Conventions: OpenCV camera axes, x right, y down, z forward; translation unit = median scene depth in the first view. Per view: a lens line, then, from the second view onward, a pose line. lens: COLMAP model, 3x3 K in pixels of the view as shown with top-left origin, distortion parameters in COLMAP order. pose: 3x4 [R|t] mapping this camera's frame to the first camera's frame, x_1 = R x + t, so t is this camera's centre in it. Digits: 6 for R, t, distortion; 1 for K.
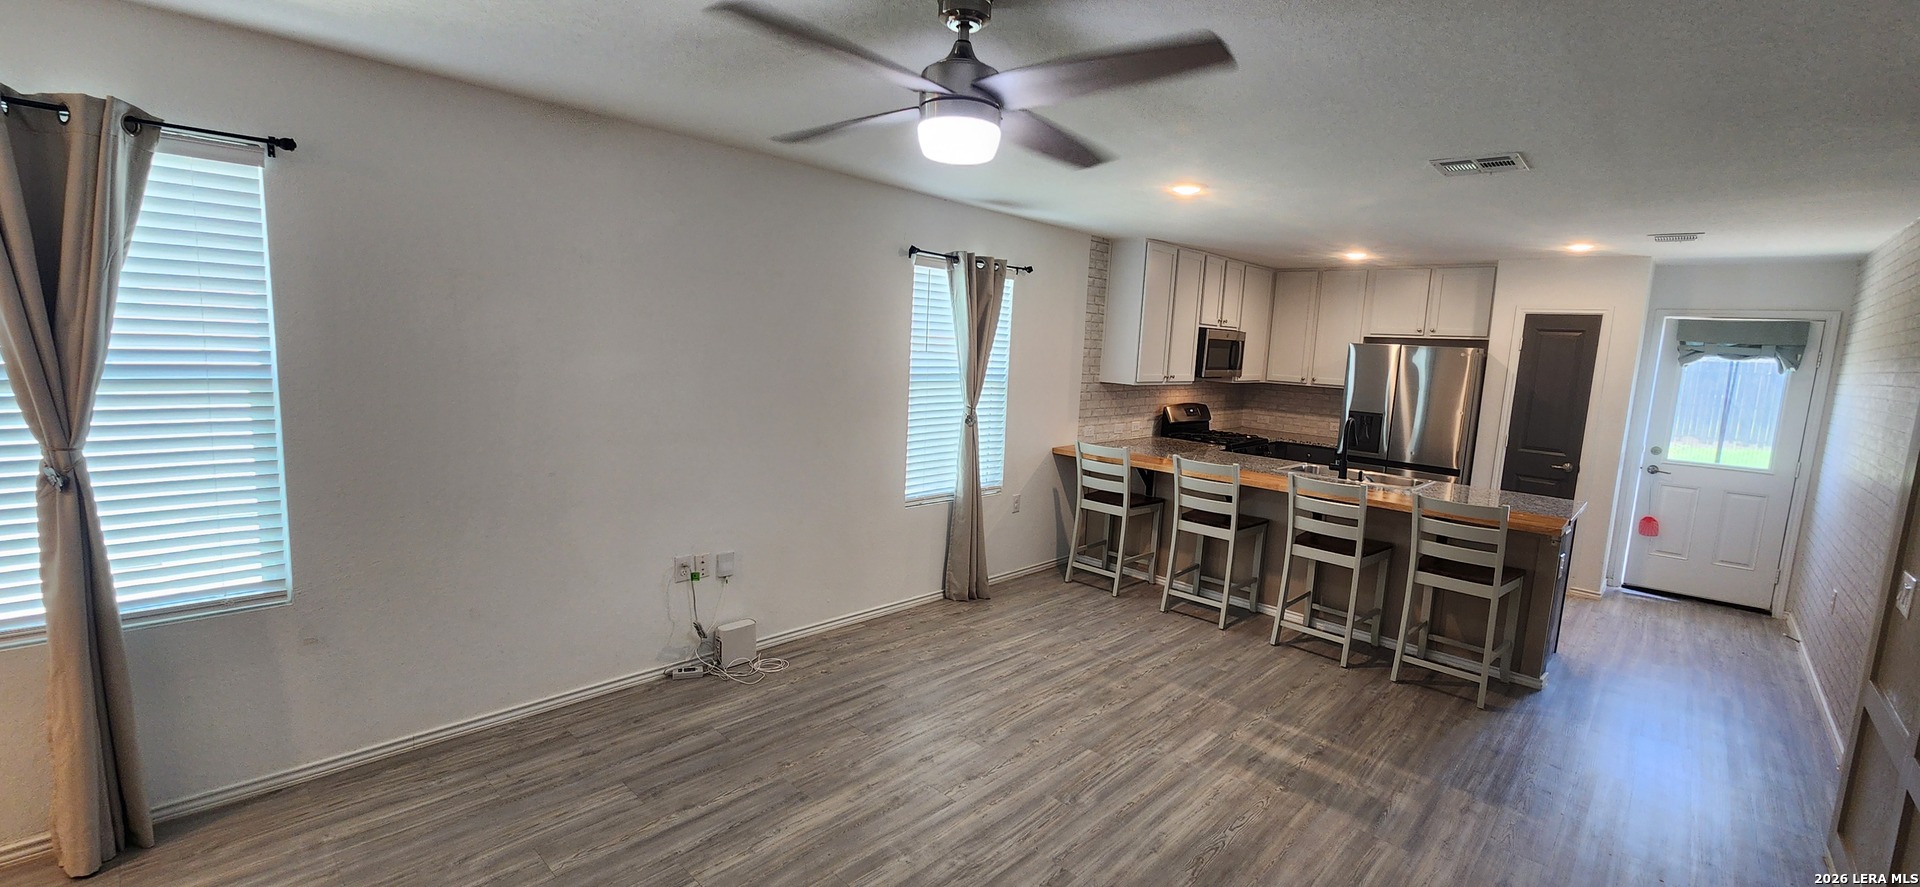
lens RADIAL K [[784.4, 0, 972.5], [0, 784.4, 444.2], [0, 0, 1]] dist [-0.002397, -0.000294]
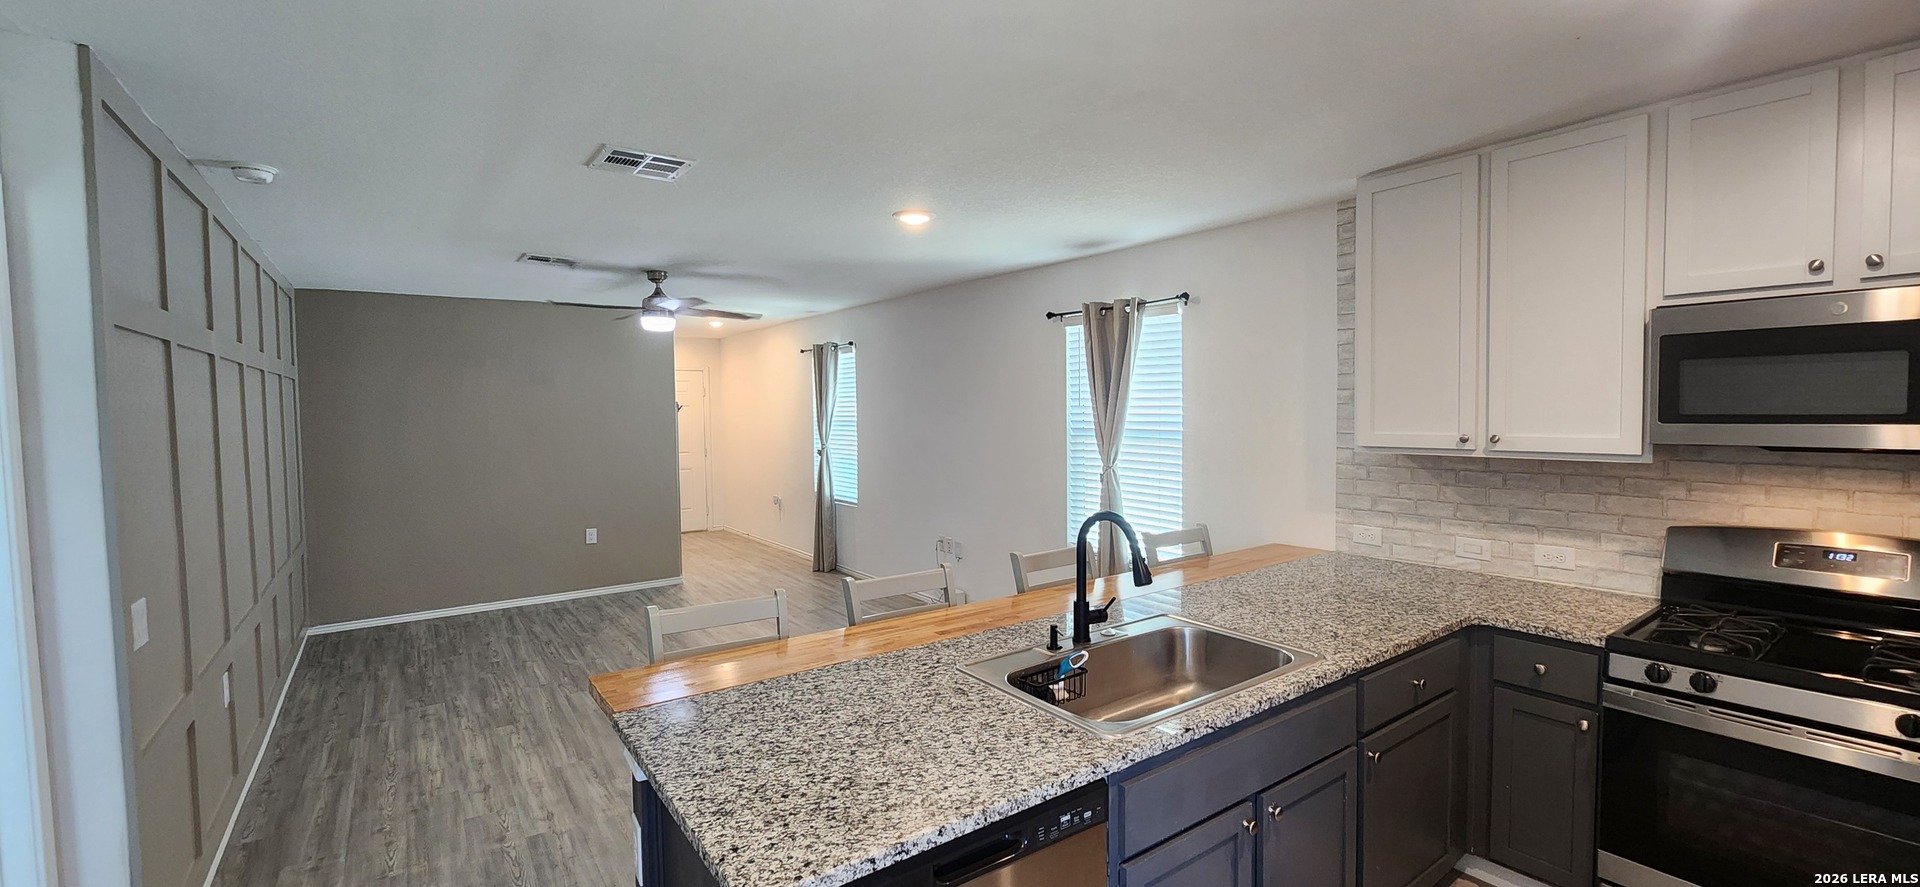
lens RADIAL K [[784.4, 0, 972.5], [0, 784.4, 444.2], [0, 0, 1]] dist [-0.002397, -0.000294]
pose [[-0.192856, -0.001968, -0.981225, 0.872916], [-0.128219, 0.991474, 0.023212, -0.066850], [0.972814, 0.130288, -0.191464, 0.951686]]
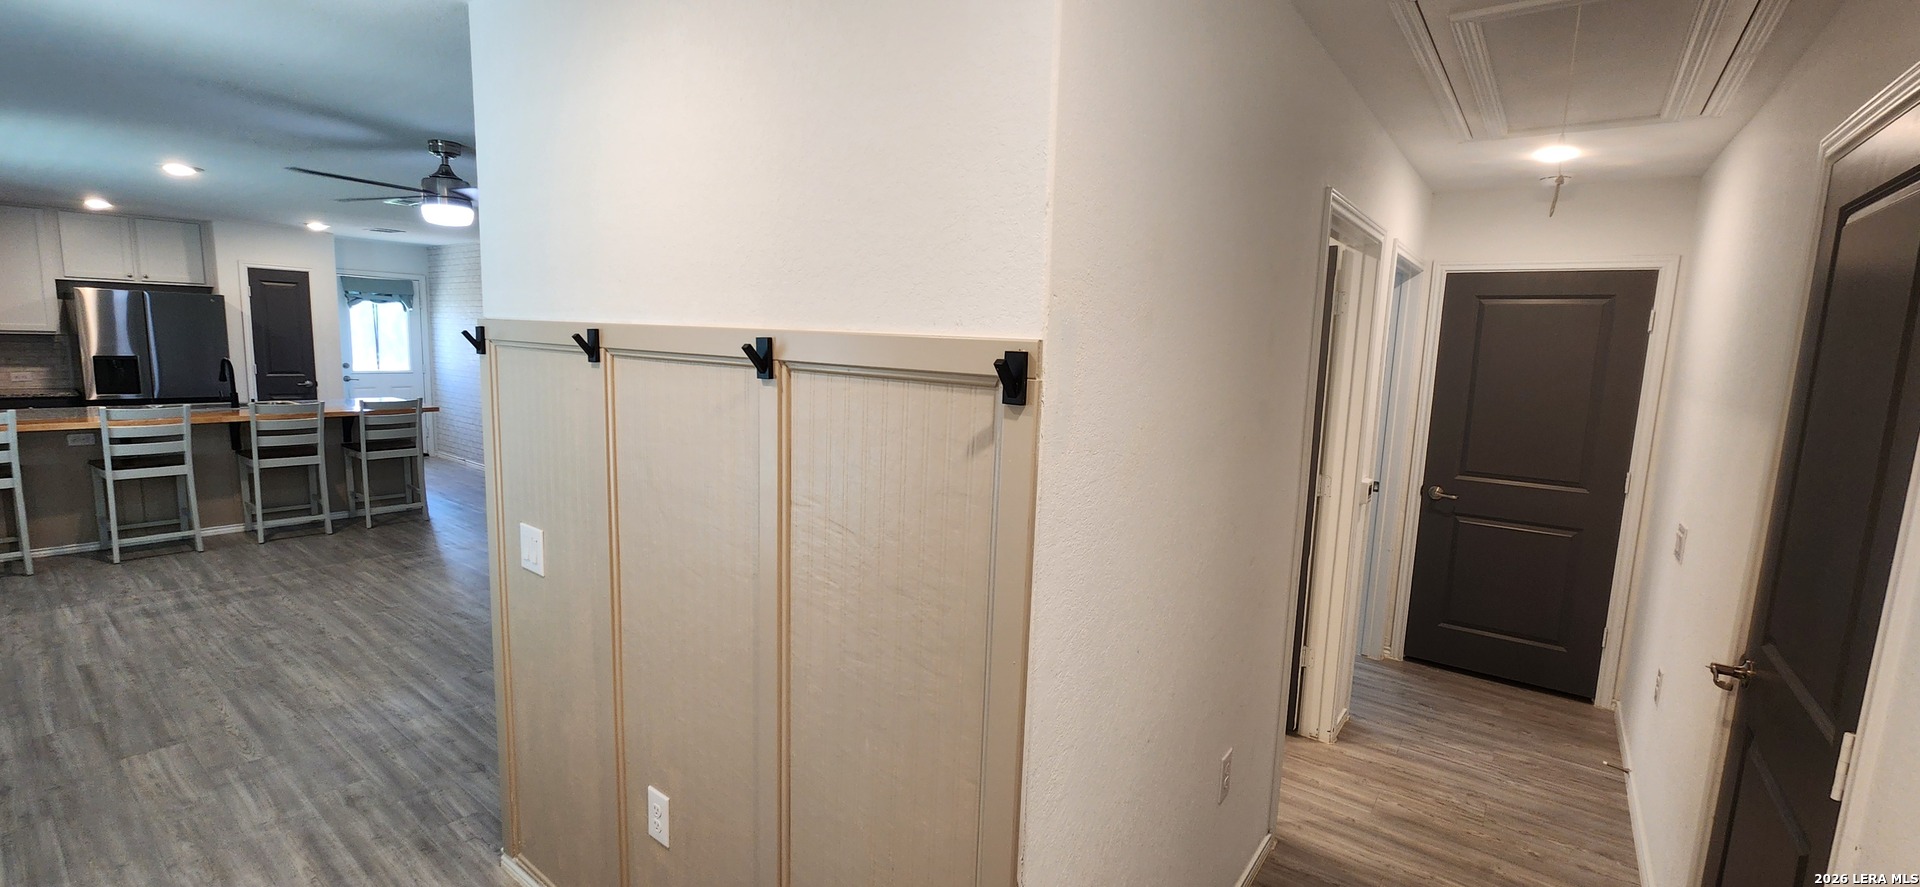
lens RADIAL K [[781.8, 0, 969.5], [0, 781.8, 442.9], [0, 0, 1]] dist [-0.000617, -0.000720]
pose [[-0.101031, -0.185785, 0.977382, -0.792289], [0.089415, 0.976738, 0.194906, -0.035470], [-0.990857, 0.107084, -0.082069, -0.025176]]
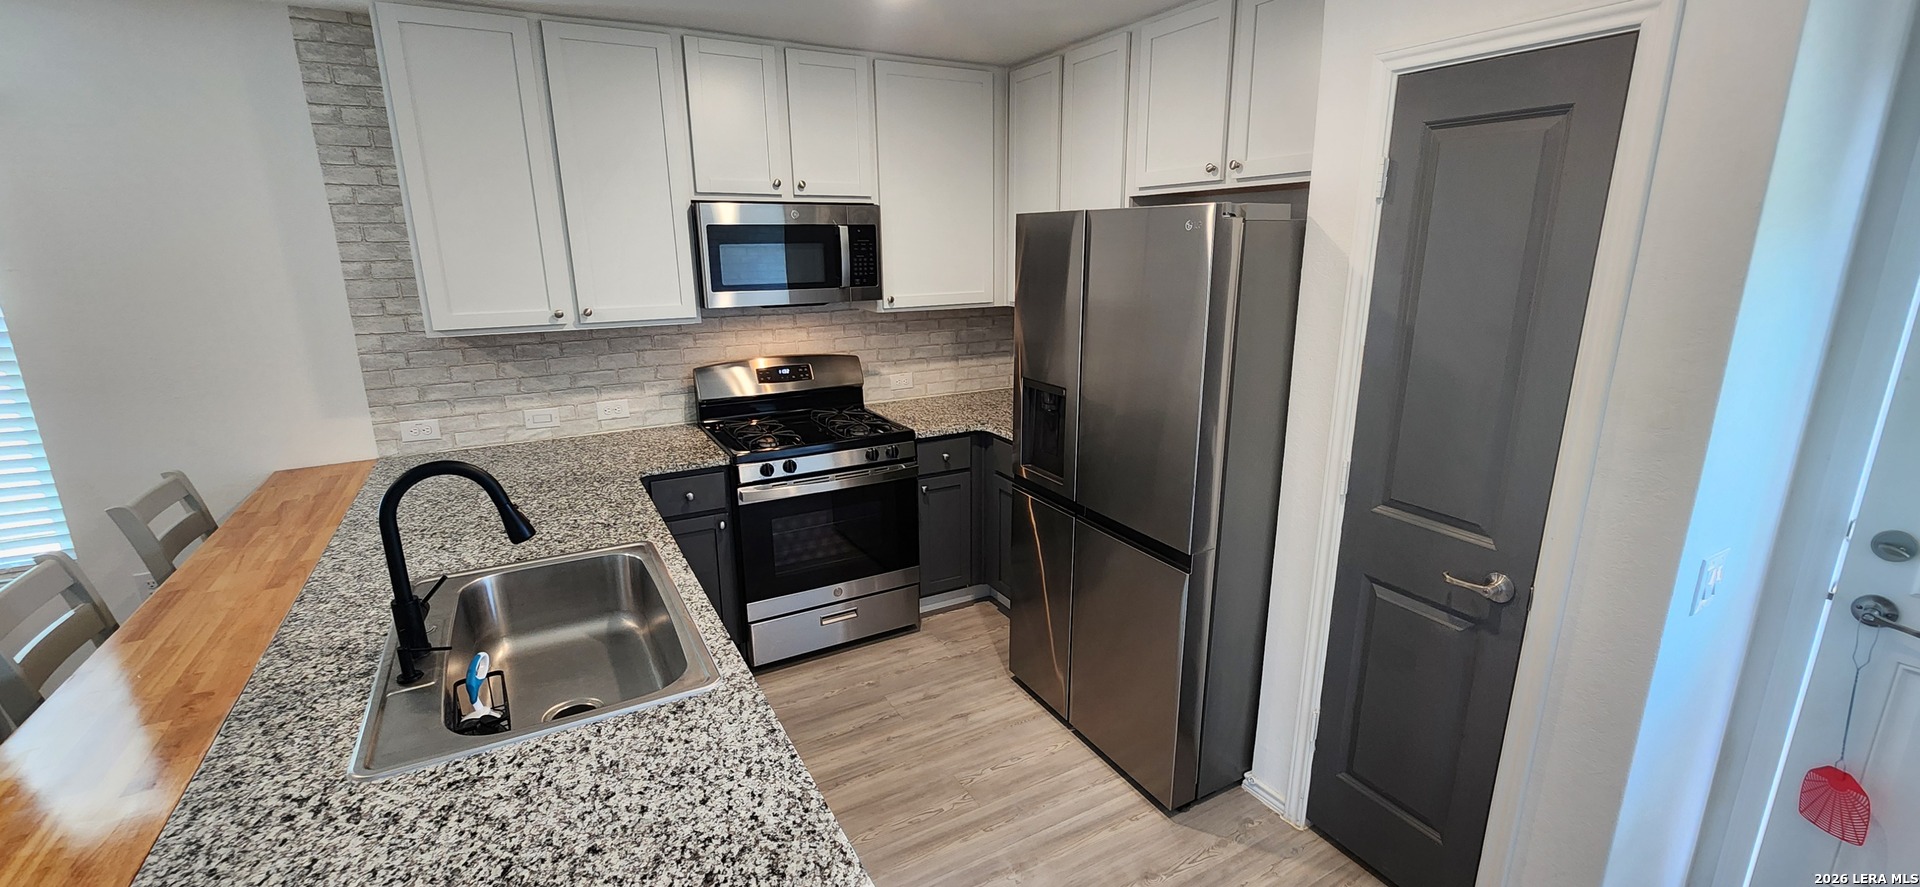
lens RADIAL K [[781.8, 0, 969.5], [0, 781.8, 442.9], [0, 0, 1]] dist [-0.000617, -0.000720]
pose [[0.951914, 0.021236, -0.305629, 0.732056], [0.013359, 0.993769, 0.110658, -0.067985], [0.306075, -0.109420, 0.945698, 0.734920]]
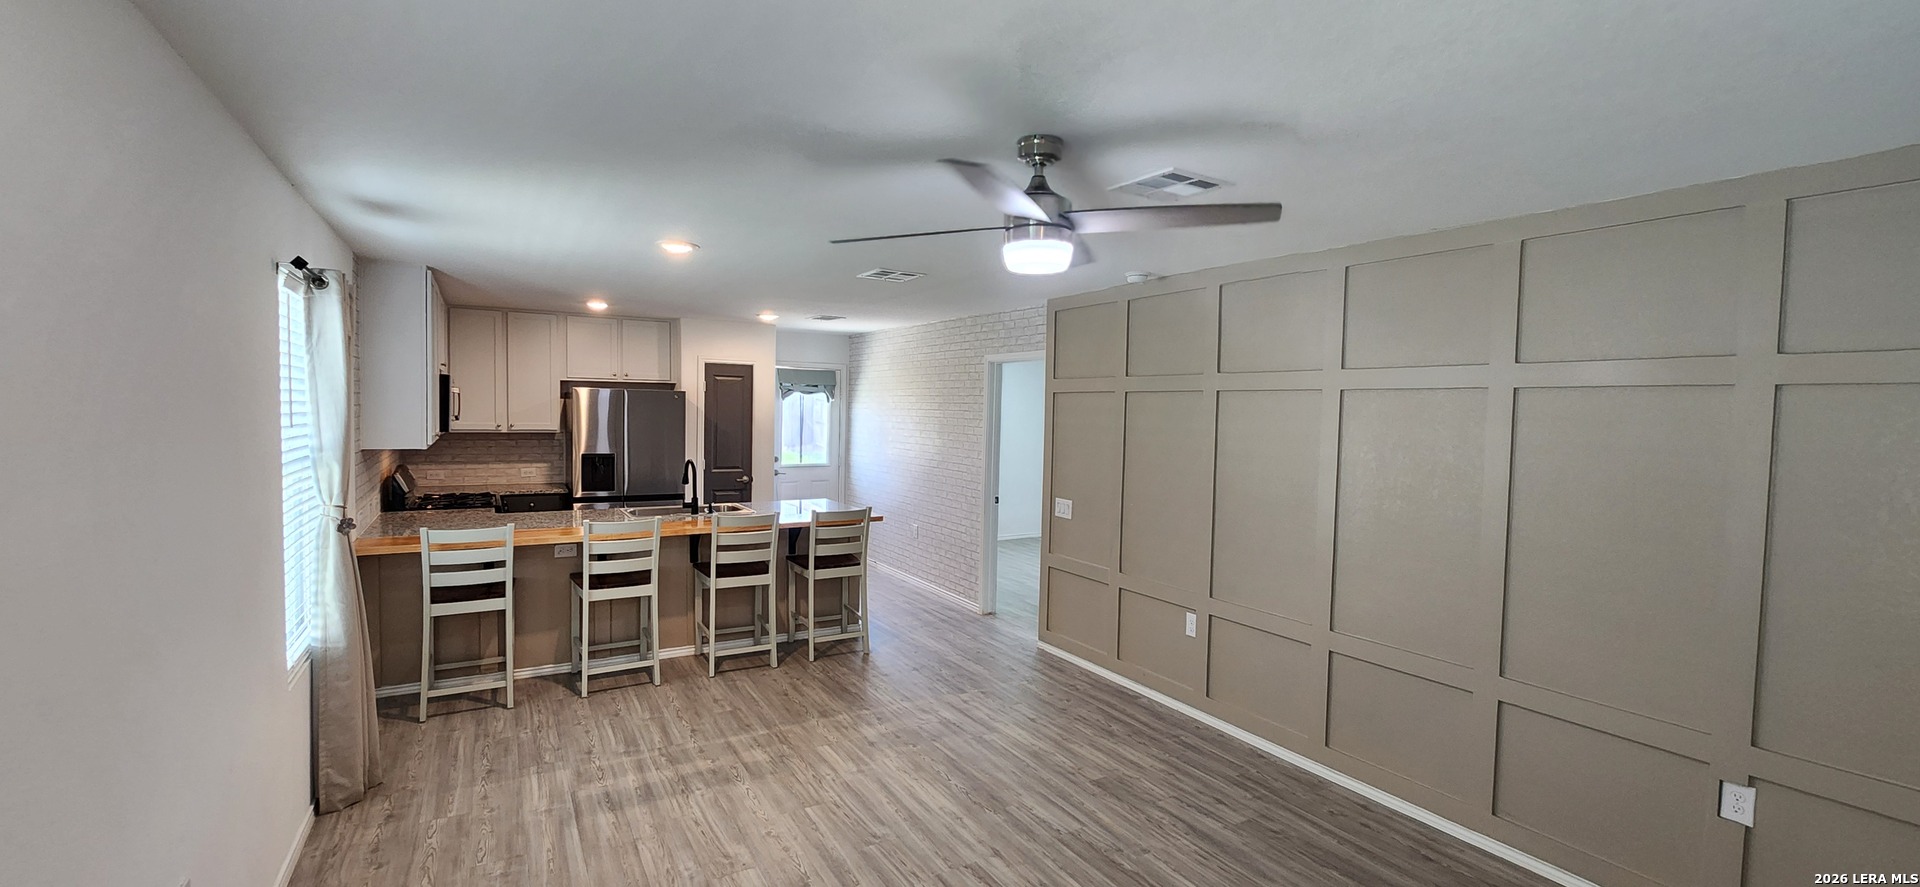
lens RADIAL K [[784.4, 0, 972.5], [0, 784.4, 444.2], [0, 0, 1]] dist [-0.002397, -0.000294]
pose [[0.269544, -0.090730, 0.958704, -0.448168], [0.120277, 0.990928, 0.059963, -0.069279], [-0.955447, 0.099147, 0.278011, 0.288894]]
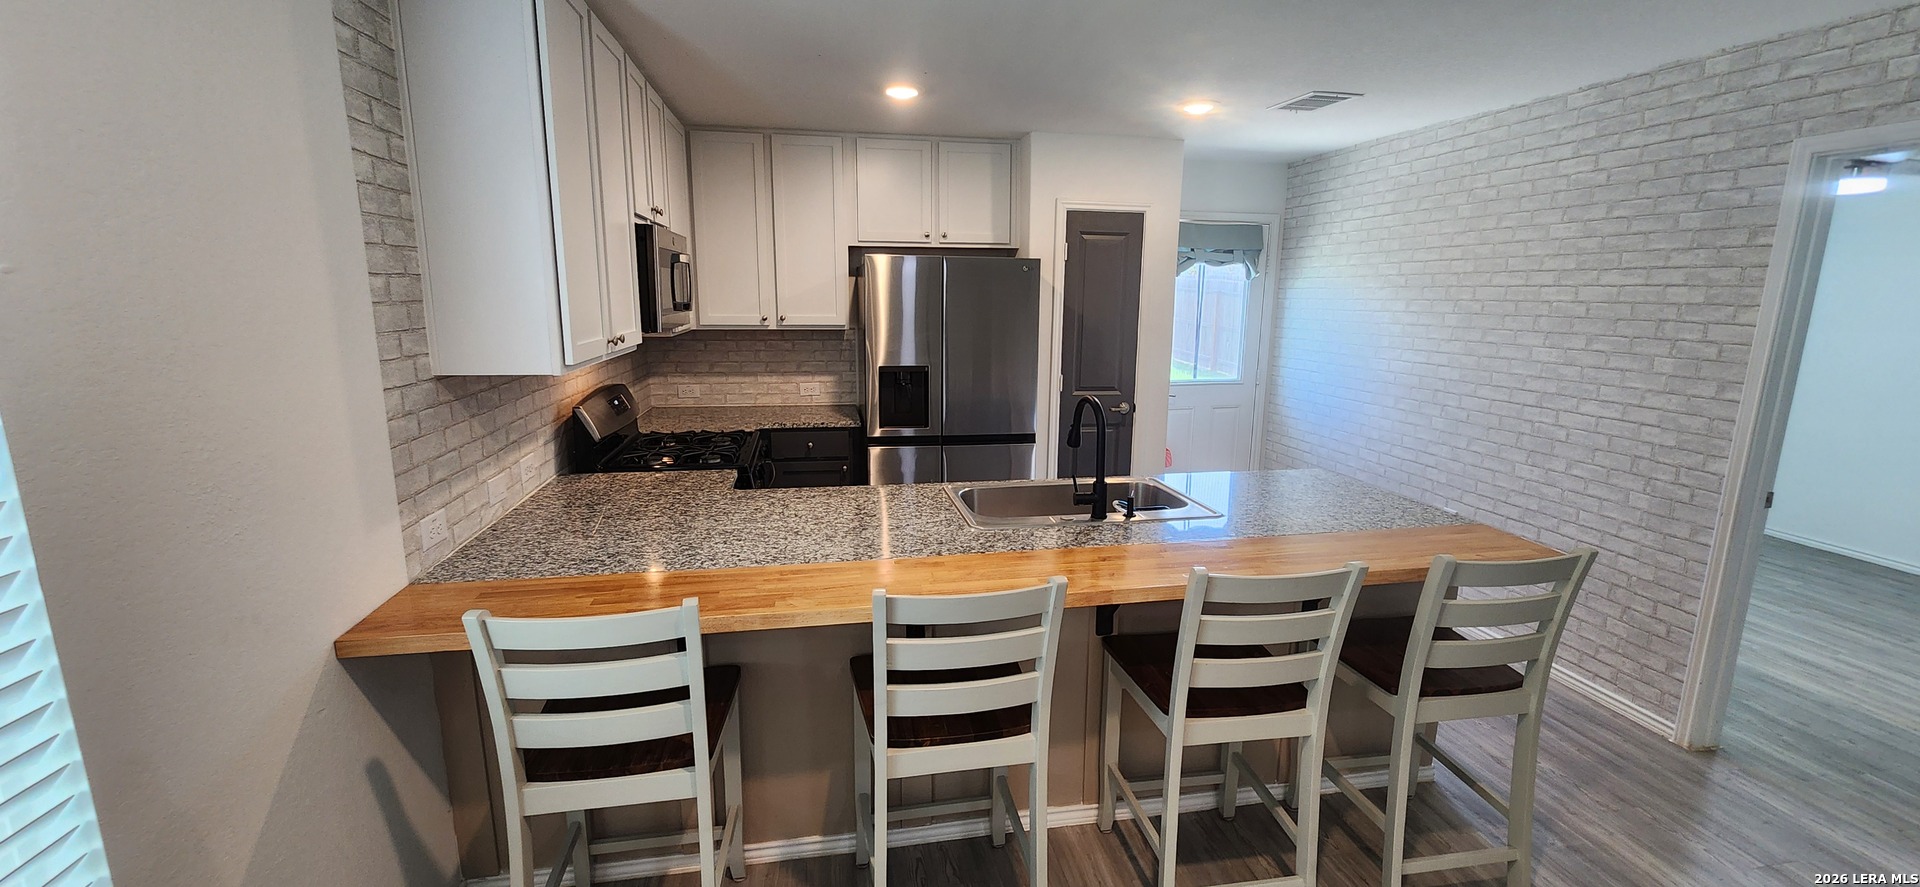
lens RADIAL K [[781.8, 0, 969.5], [0, 781.8, 442.9], [0, 0, 1]] dist [-0.000617, -0.000720]
pose [[0.589390, -0.196858, 0.783496, 0.035431], [0.126334, 0.980383, 0.151292, -0.084988], [-0.797909, 0.009812, 0.602698, 0.717664]]
